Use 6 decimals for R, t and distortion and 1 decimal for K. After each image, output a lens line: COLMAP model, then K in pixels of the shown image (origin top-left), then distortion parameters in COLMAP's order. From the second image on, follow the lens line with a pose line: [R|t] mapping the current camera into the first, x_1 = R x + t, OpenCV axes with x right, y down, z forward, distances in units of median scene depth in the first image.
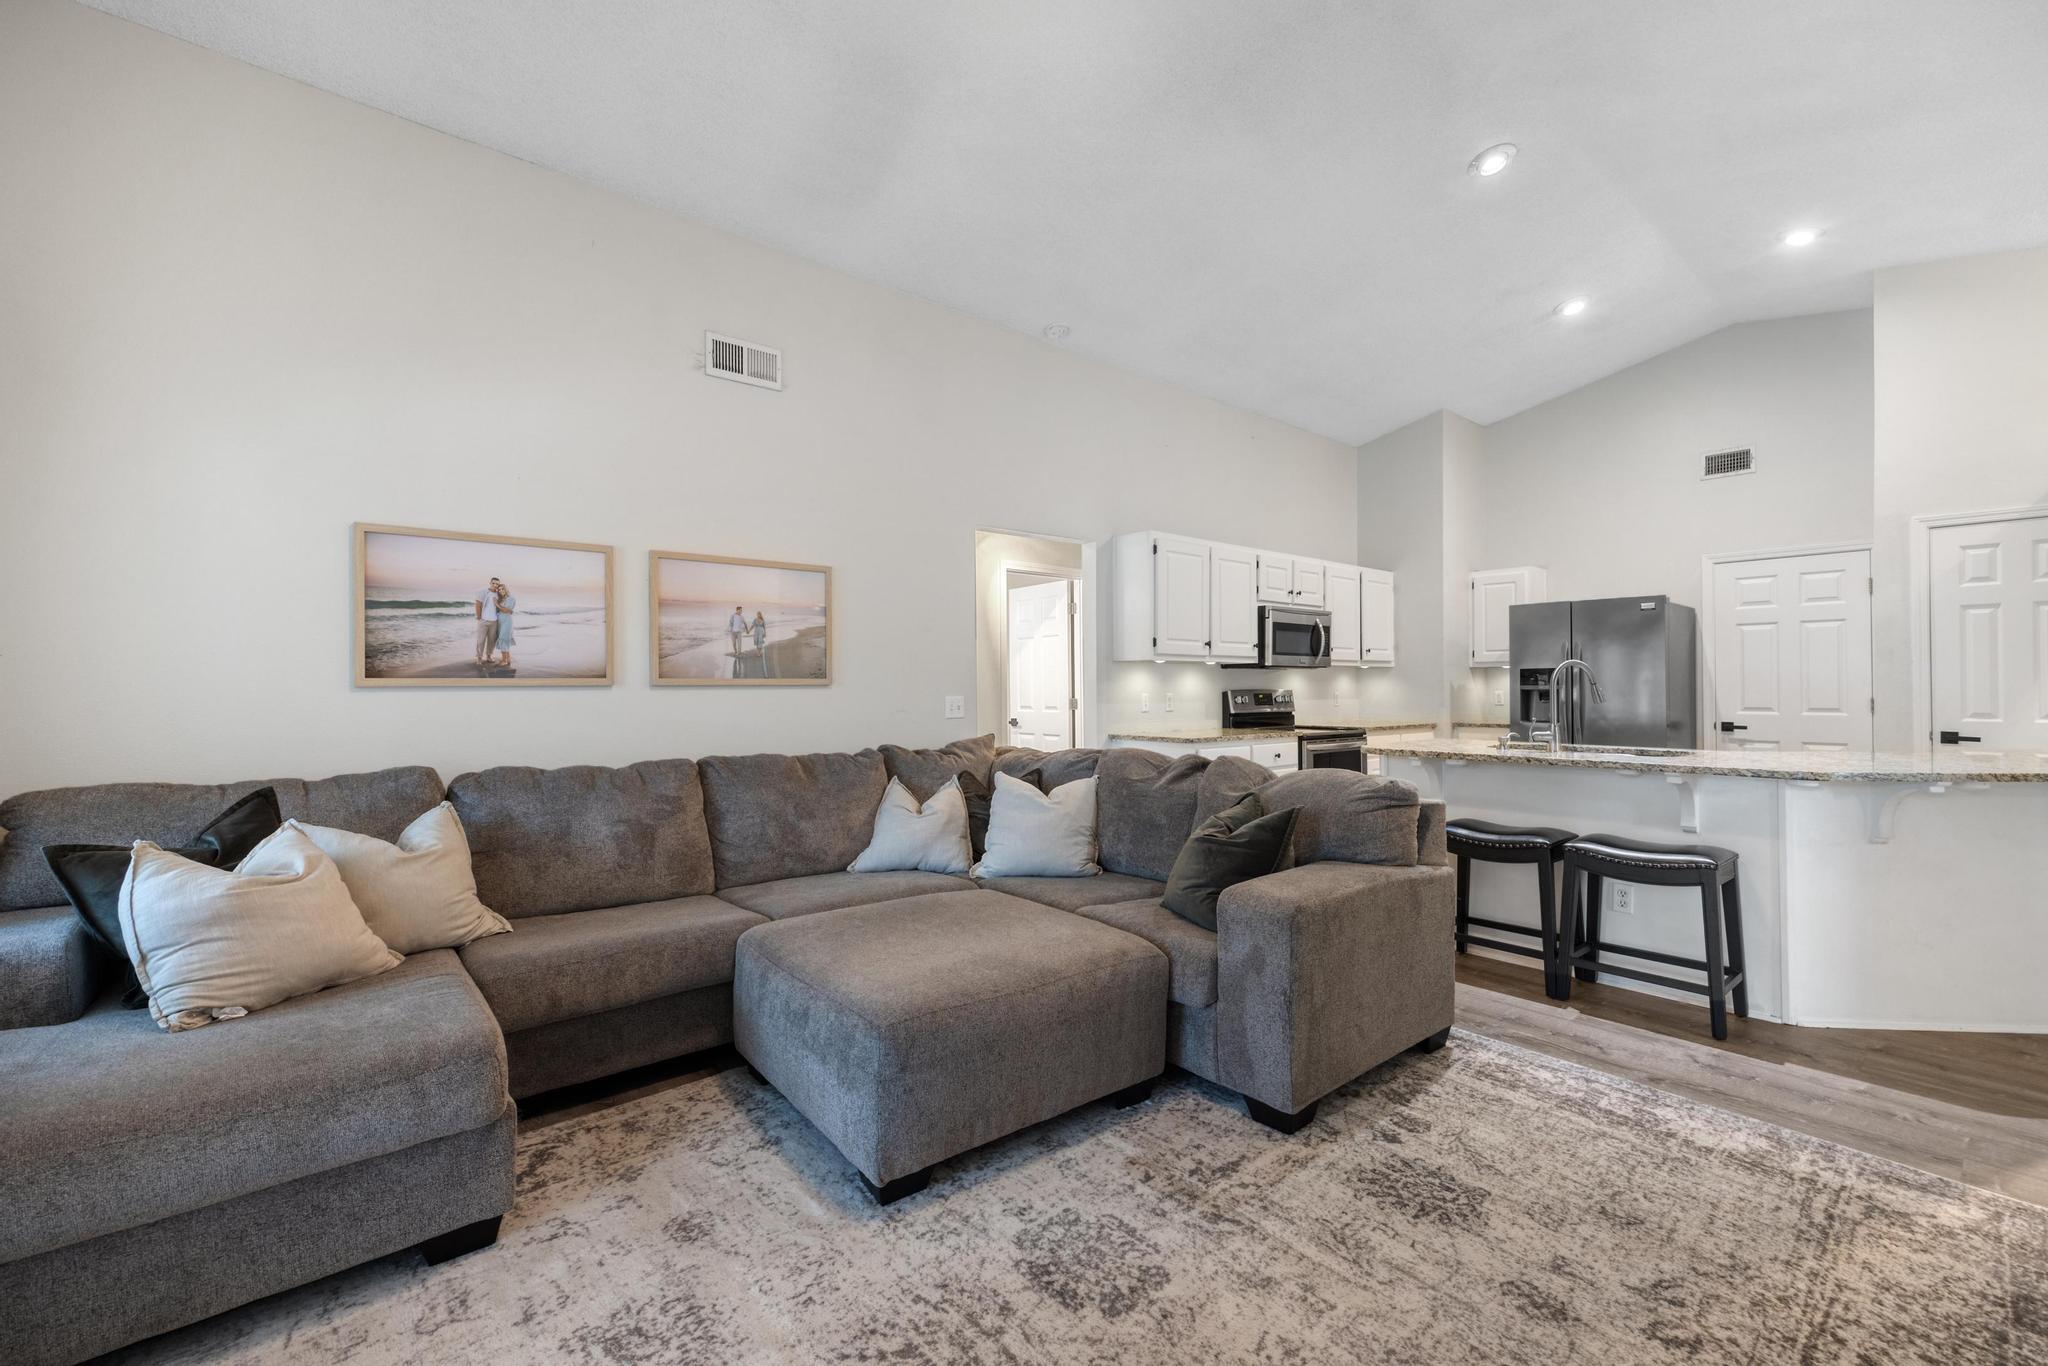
lens RADIAL K [[857.1, 0, 1024.0], [0, 857.1, 683.0], [0, 0, 1]] dist [0.007658, -0.000234]
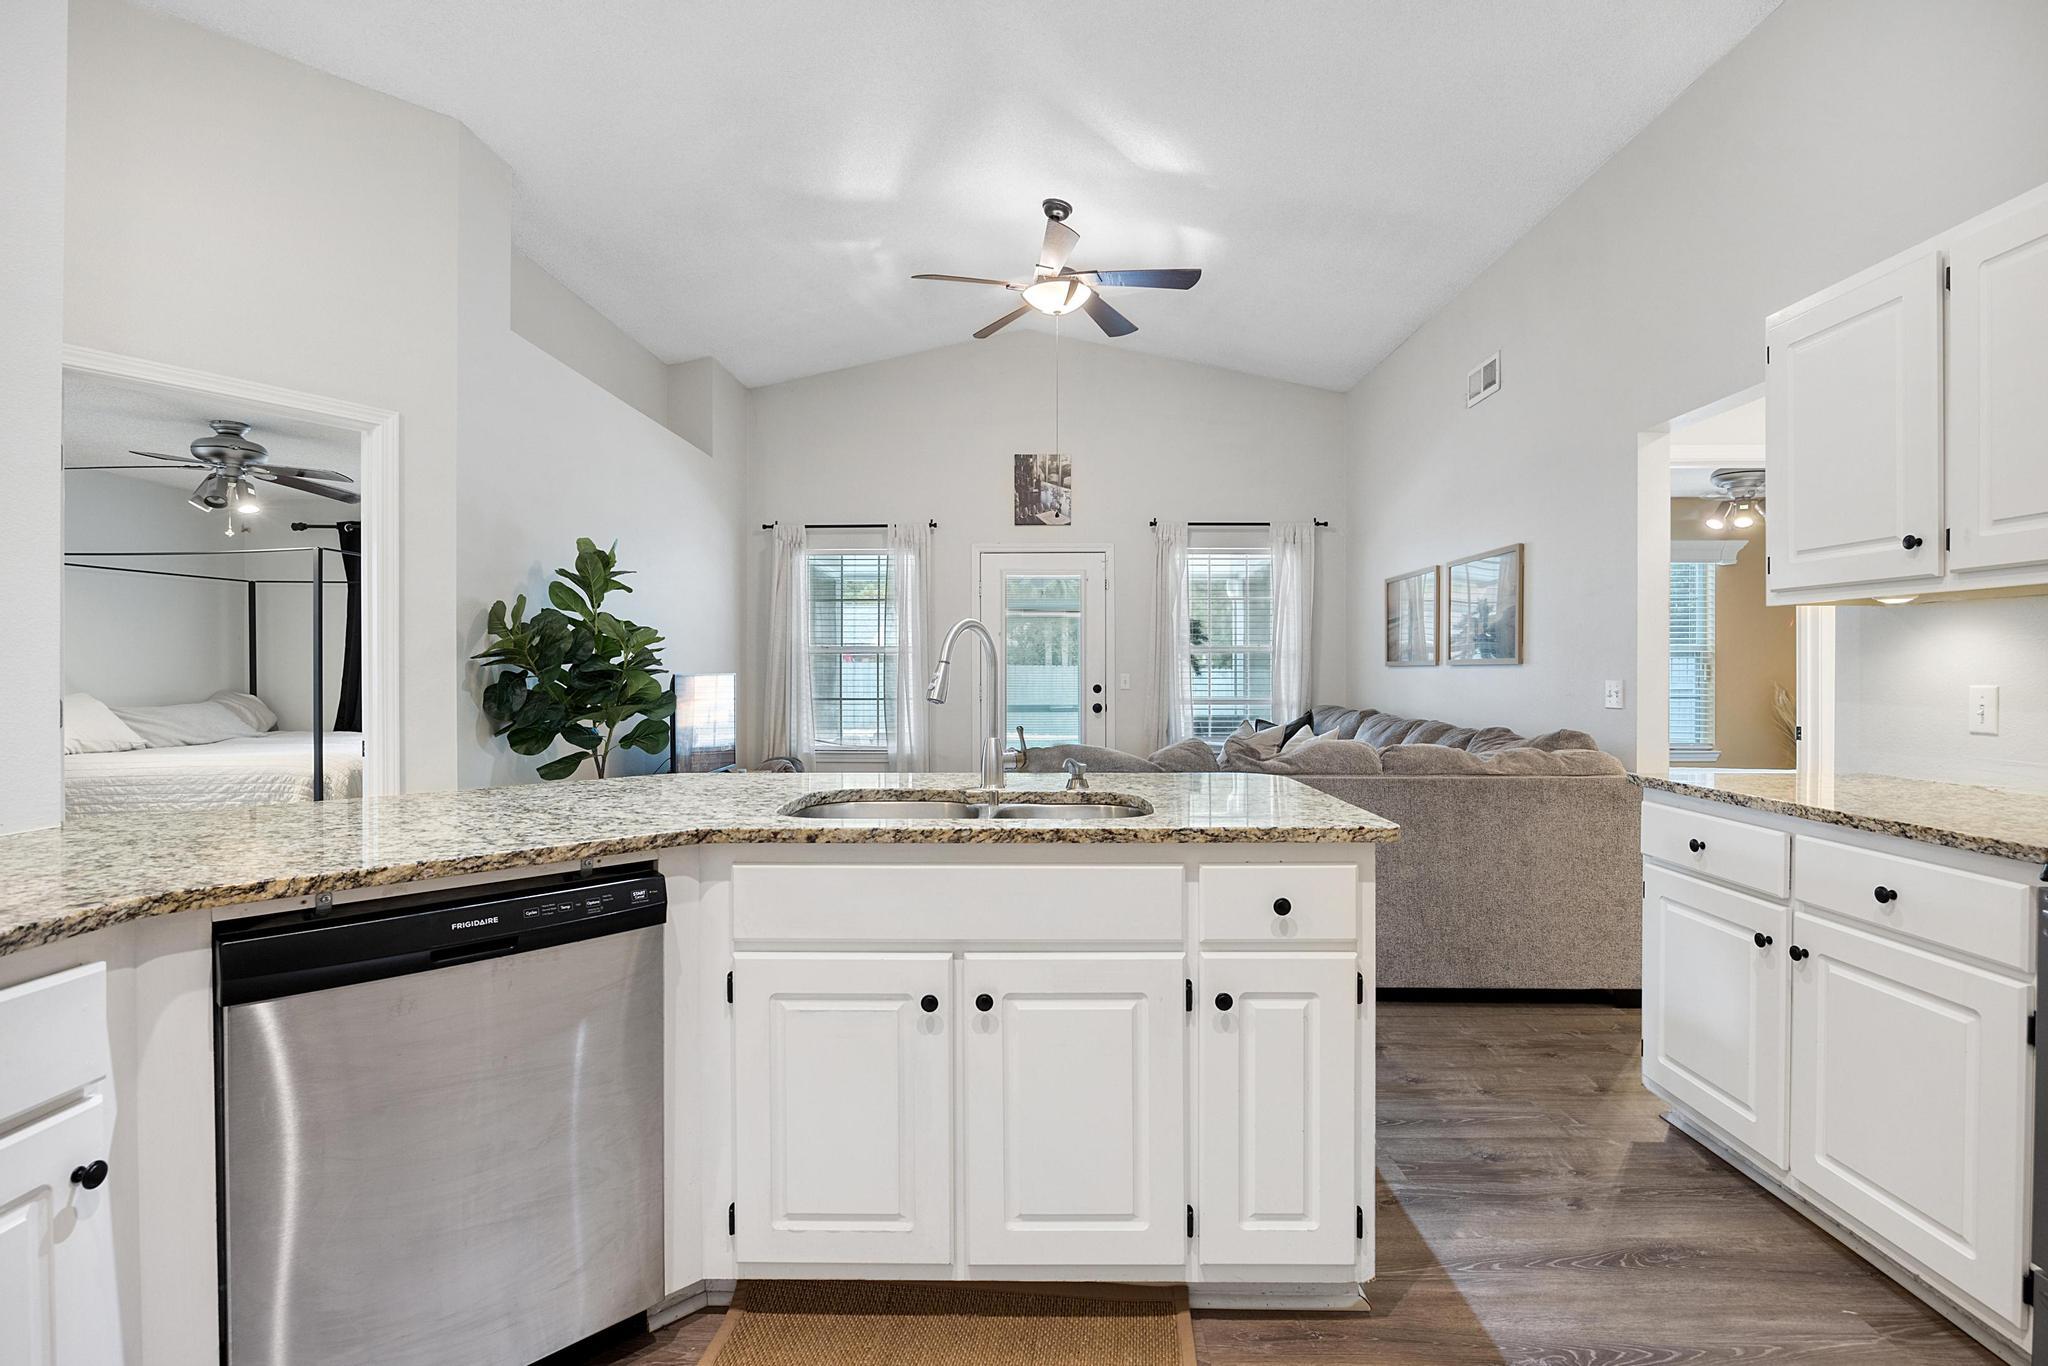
lens RADIAL K [[979.1, 0, 1029.0], [0, 979.1, 675.9], [0, 0, 1]] dist [-0.011709, 0.001496]
pose [[-0.653960, 0.009831, -0.756466, 0.718934], [0.007706, 0.999950, 0.006333, 0.003041], [0.756490, -0.001687, -0.654003, 0.952514]]
